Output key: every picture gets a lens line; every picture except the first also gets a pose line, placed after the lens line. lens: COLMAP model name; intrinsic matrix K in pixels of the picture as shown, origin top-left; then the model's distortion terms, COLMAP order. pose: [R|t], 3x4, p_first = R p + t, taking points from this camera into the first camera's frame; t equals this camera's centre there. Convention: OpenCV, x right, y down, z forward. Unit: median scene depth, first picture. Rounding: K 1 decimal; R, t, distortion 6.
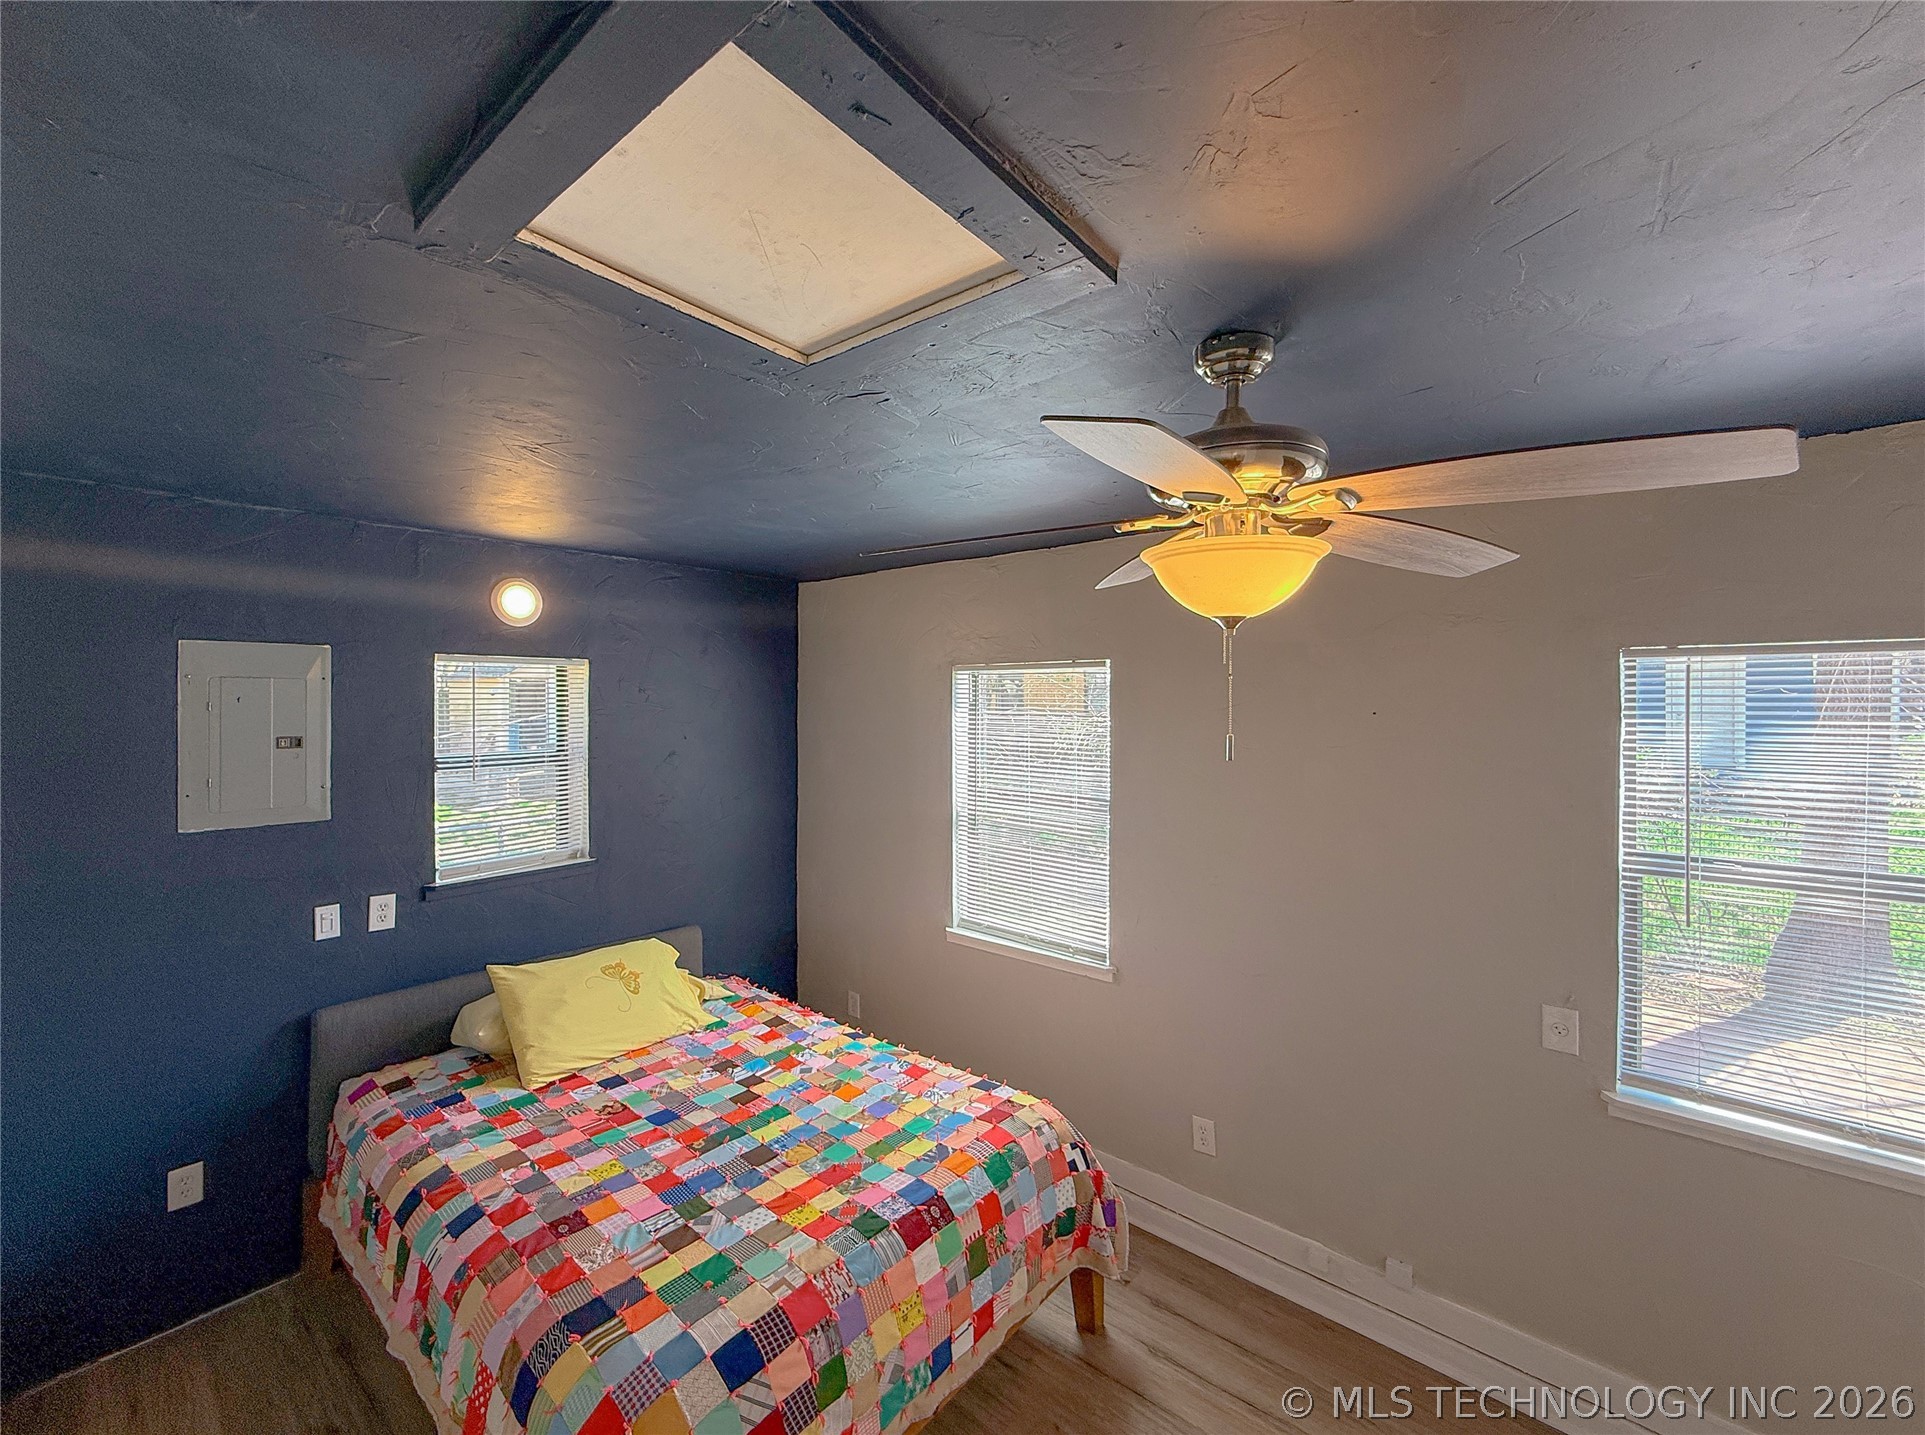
lens RADIAL K [[778.9, 0, 955.0], [0, 778.9, 717.9], [0, 0, 1]] dist [-0.000448, -0.000014]
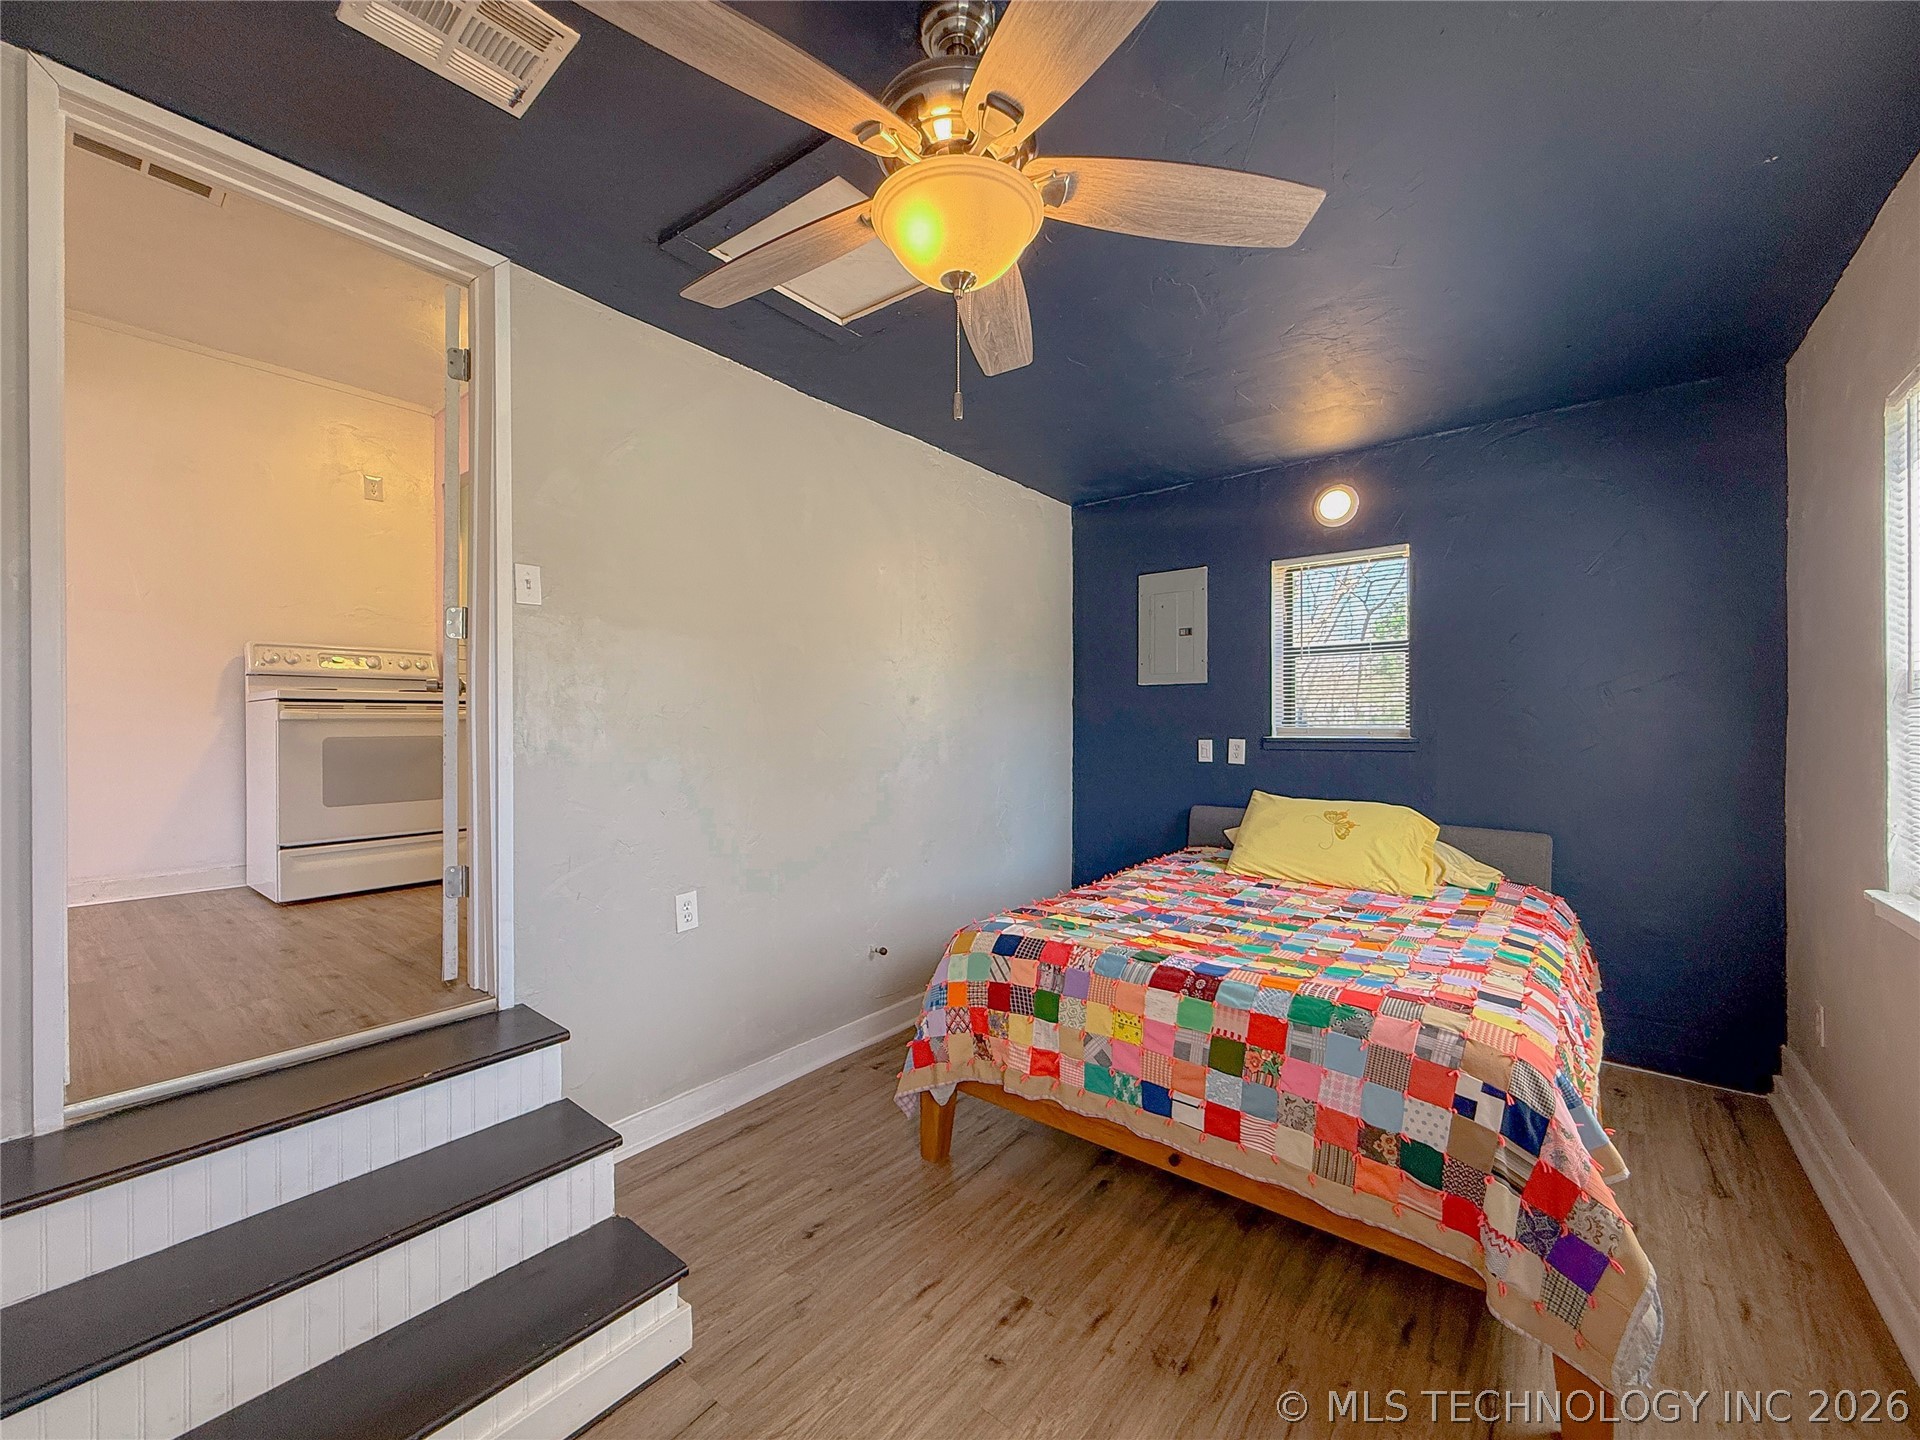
lens RADIAL K [[776.9, 0, 952.5], [0, 776.9, 720.4], [0, 0, 1]] dist [-0.000448, -0.000014]
pose [[0.034778, -0.007383, -0.999368, 0.810708], [-0.012308, 0.999894, -0.007815, 0.265474], [0.999319, 0.012572, 0.034684, 0.551270]]
